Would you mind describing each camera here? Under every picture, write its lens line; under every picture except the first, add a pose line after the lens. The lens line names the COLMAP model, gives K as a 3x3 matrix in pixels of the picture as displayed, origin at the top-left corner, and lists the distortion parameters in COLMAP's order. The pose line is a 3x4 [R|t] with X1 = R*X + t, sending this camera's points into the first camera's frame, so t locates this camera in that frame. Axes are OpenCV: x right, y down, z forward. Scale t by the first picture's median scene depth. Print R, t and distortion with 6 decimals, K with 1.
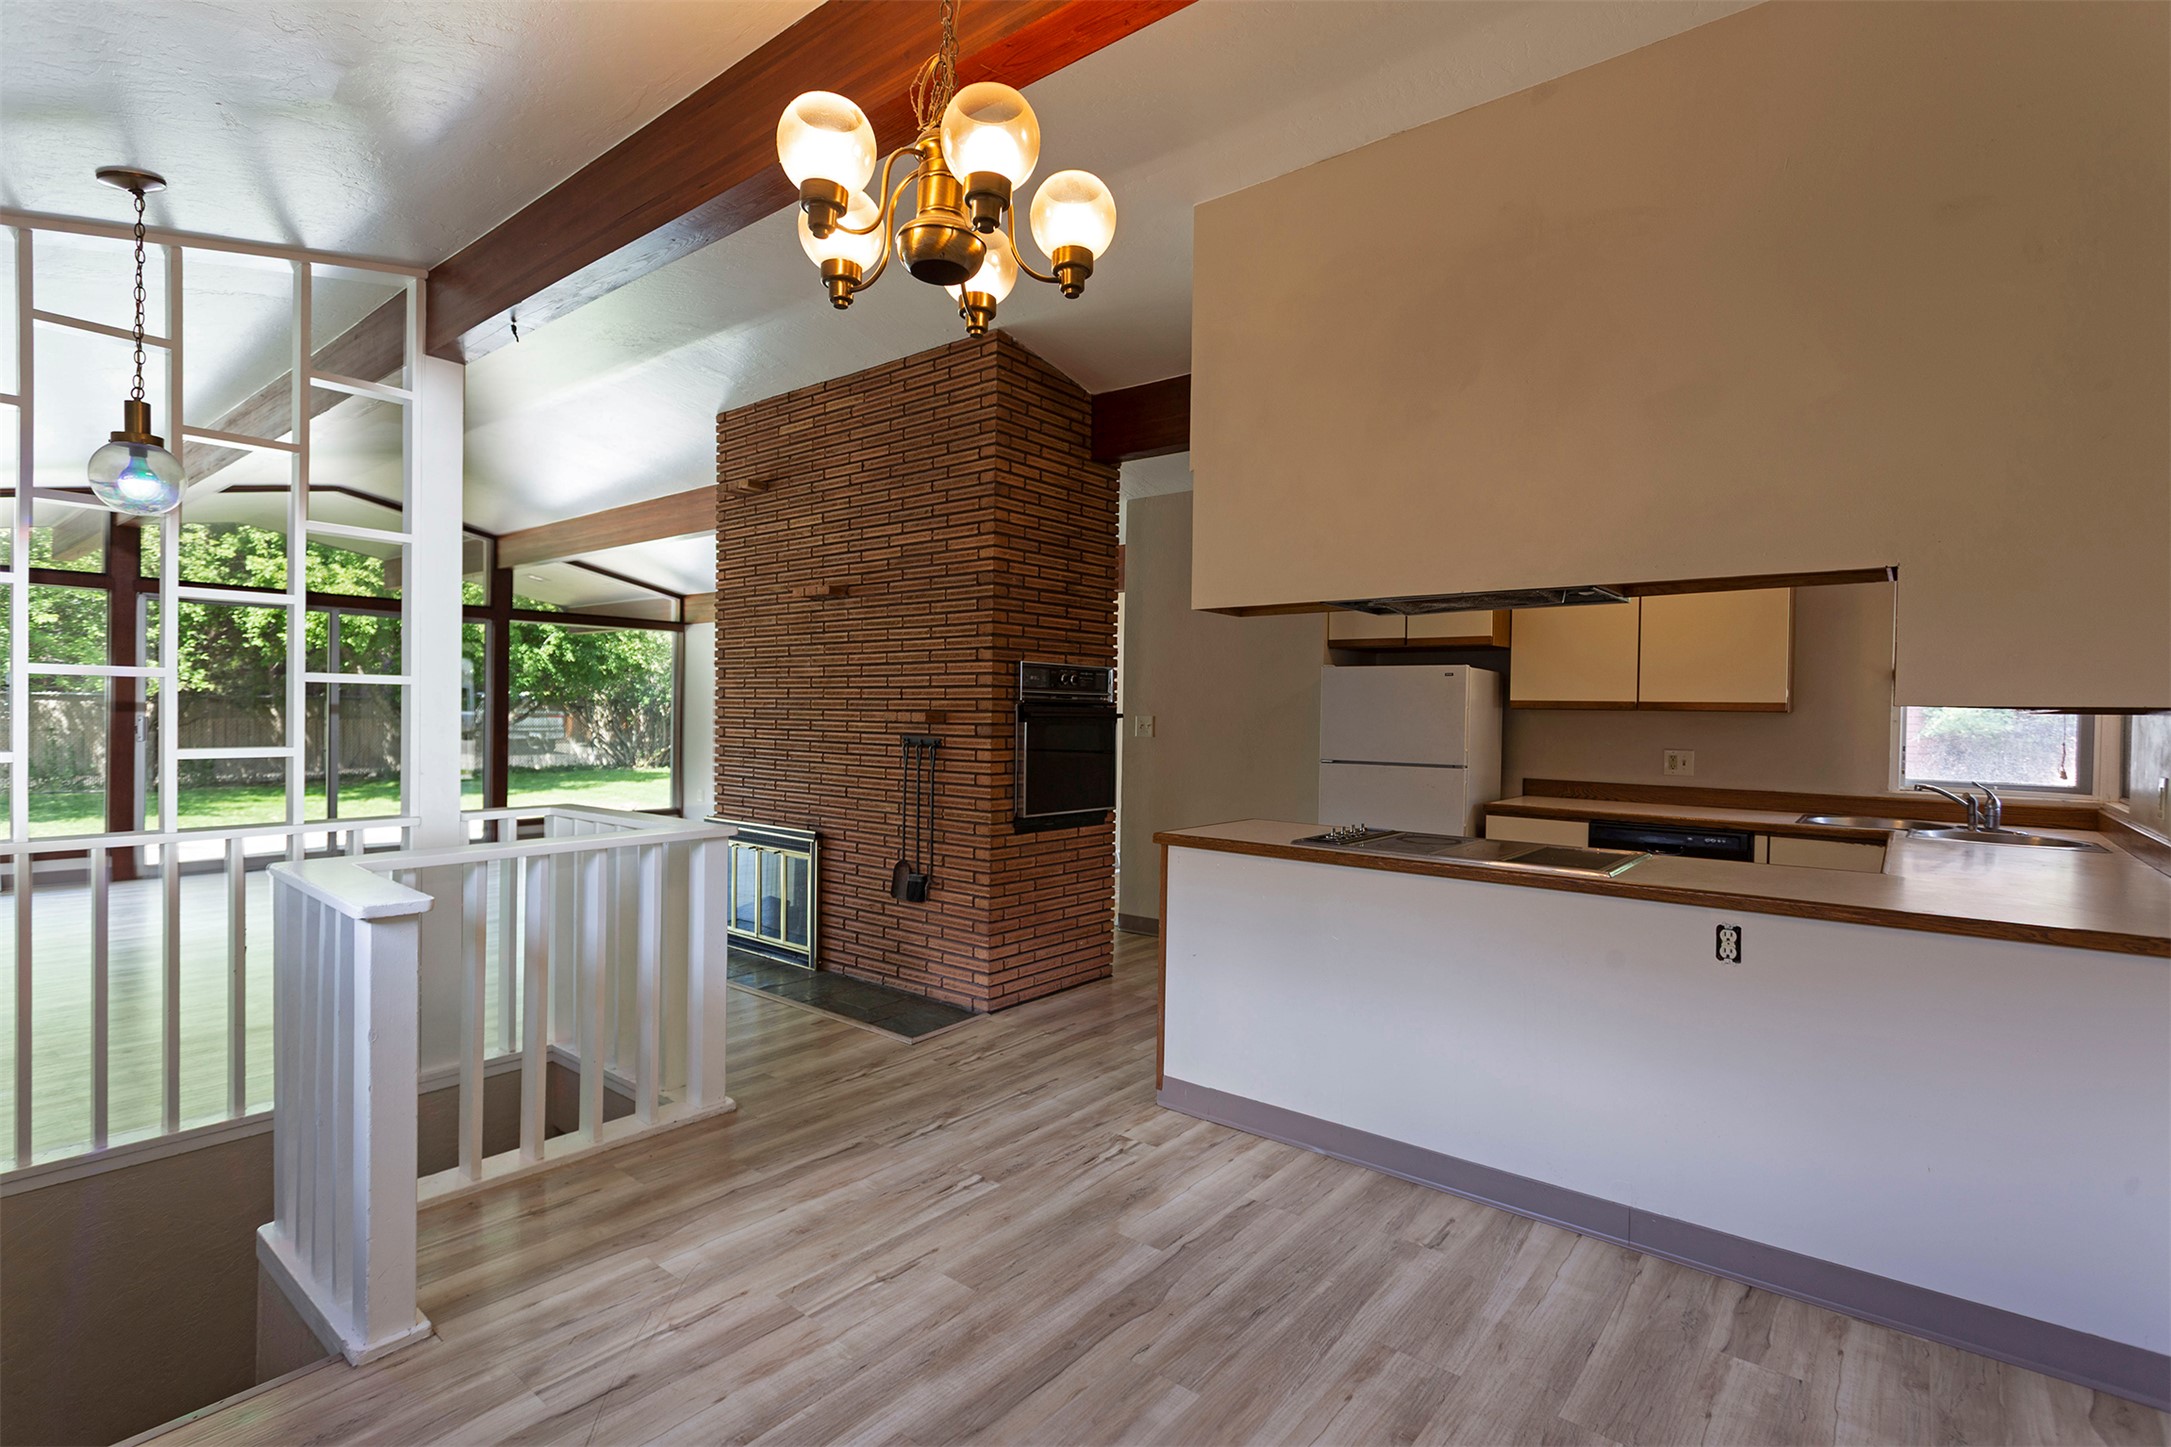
lens RADIAL K [[1040.5, 0, 1071.6], [0, 1040.5, 700.2], [0, 0, 1]] dist [-0.000955, 0.000867]
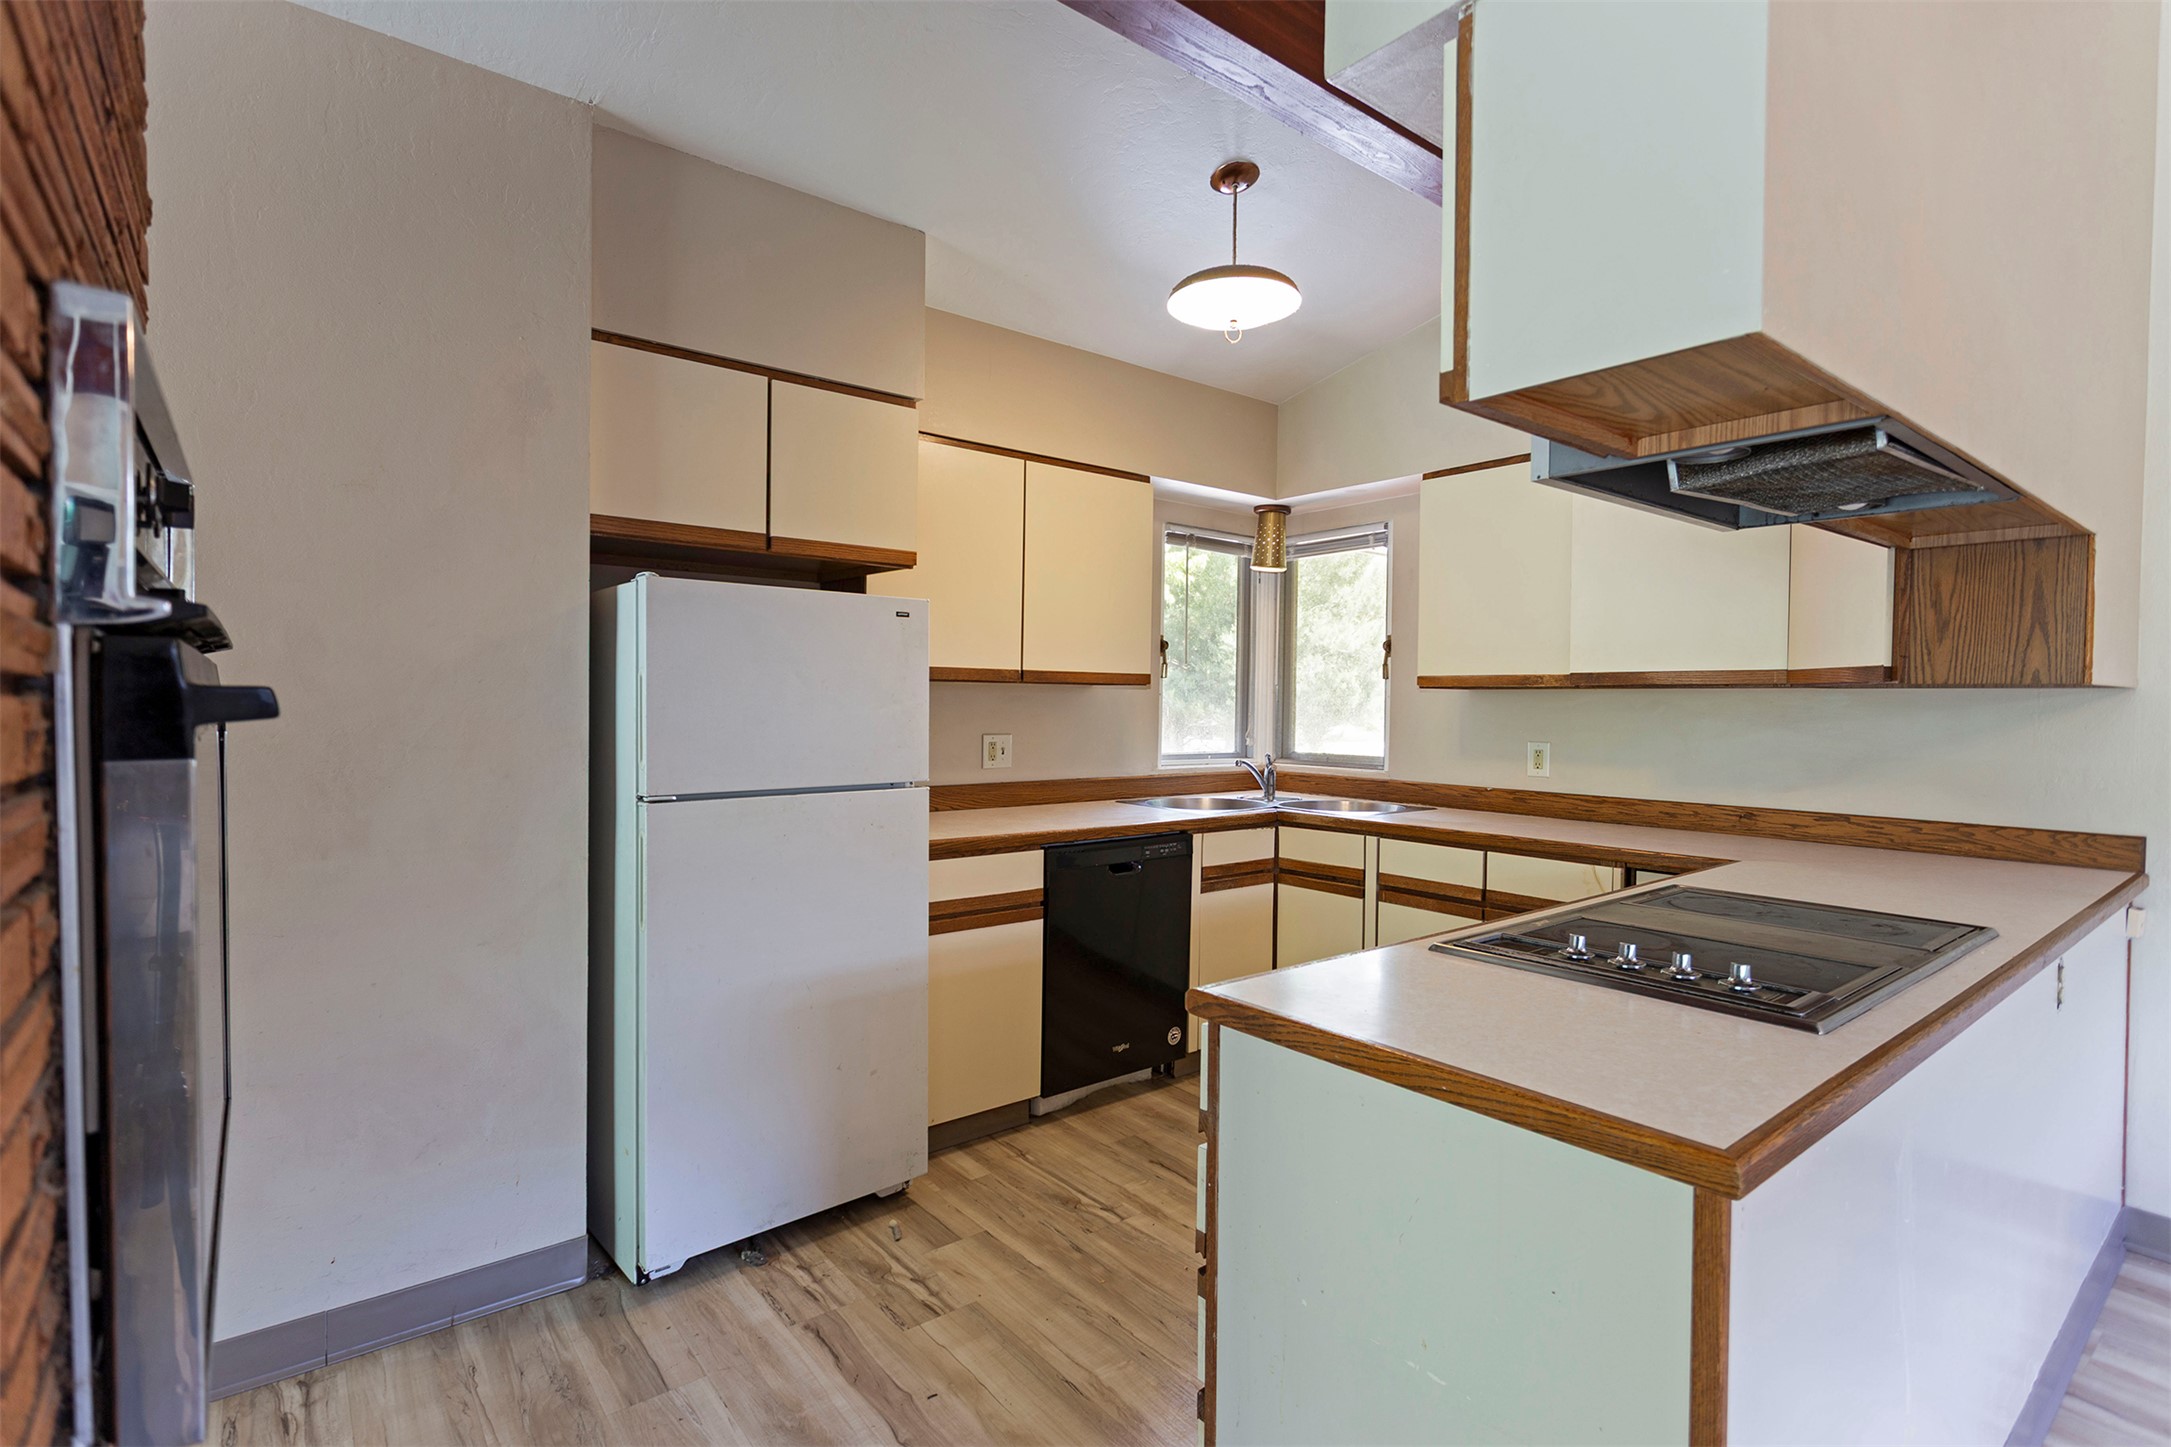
lens RADIAL K [[1040.5, 0, 1092.5], [0, 1040.5, 691.2], [0, 0, 1]] dist [-0.000955, 0.000867]
pose [[0.191030, -0.004353, 0.981575, -0.158873], [-0.015224, 0.999857, 0.007397, 0.009542], [-0.981466, -0.016357, 0.190936, 0.874313]]
